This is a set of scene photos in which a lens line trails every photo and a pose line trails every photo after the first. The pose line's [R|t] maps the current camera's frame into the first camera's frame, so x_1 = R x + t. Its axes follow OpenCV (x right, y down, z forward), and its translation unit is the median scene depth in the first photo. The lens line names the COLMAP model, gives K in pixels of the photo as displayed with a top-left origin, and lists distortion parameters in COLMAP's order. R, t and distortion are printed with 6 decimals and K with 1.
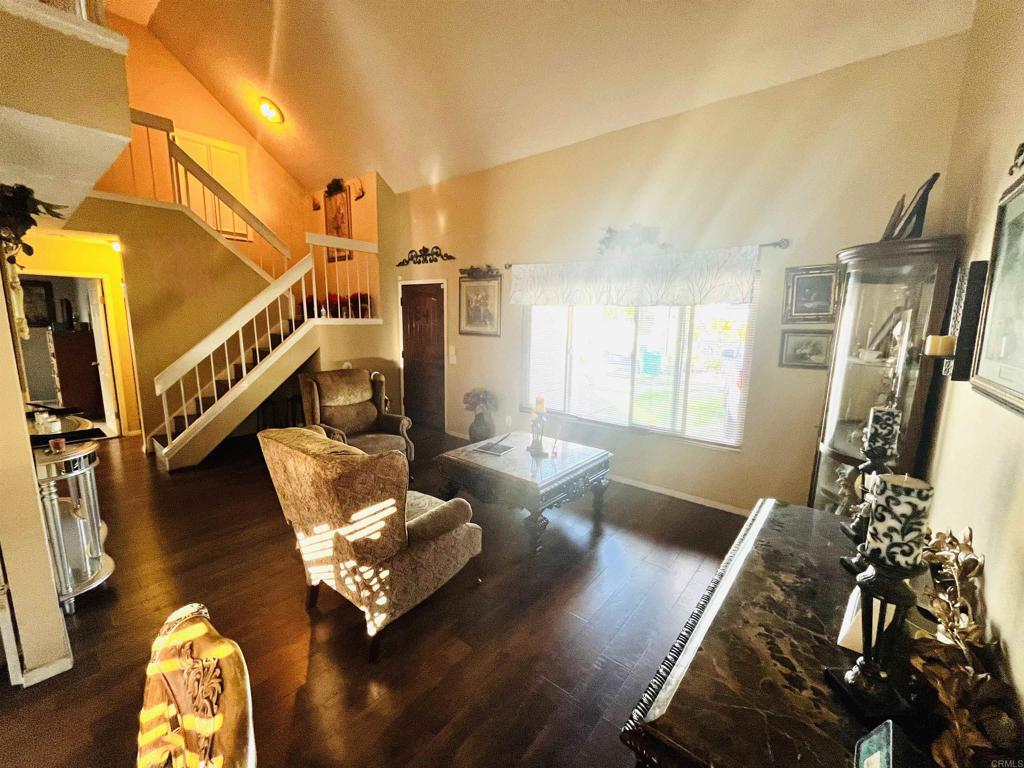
lens RADIAL K [[416.6, 0, 508.5], [0, 416.6, 386.2], [0, 0, 1]] dist [-0.001678, -0.000413]
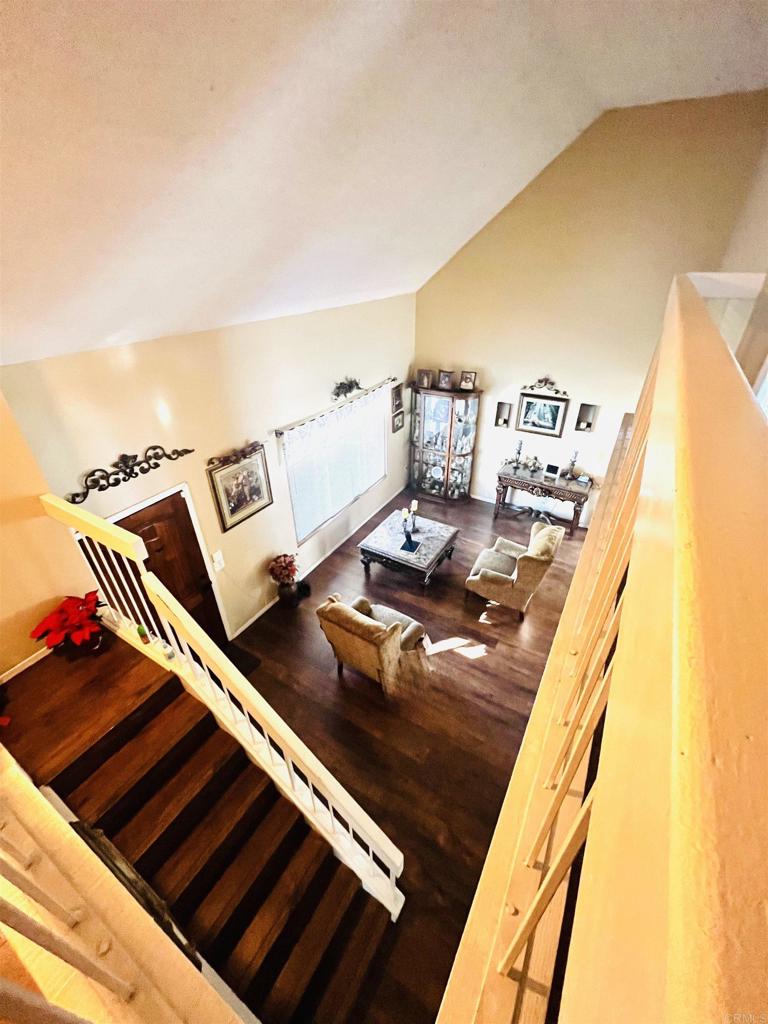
lens RADIAL K [[416.6, 0, 384.0], [0, 416.6, 512.0], [0, 0, 1]] dist [-0.001678, -0.000413]
pose [[-0.151171, -0.538304, 0.829081, -0.799144], [0.171556, 0.811706, 0.558303, -0.544817], [-0.973507, 0.226633, -0.030357, 0.700437]]
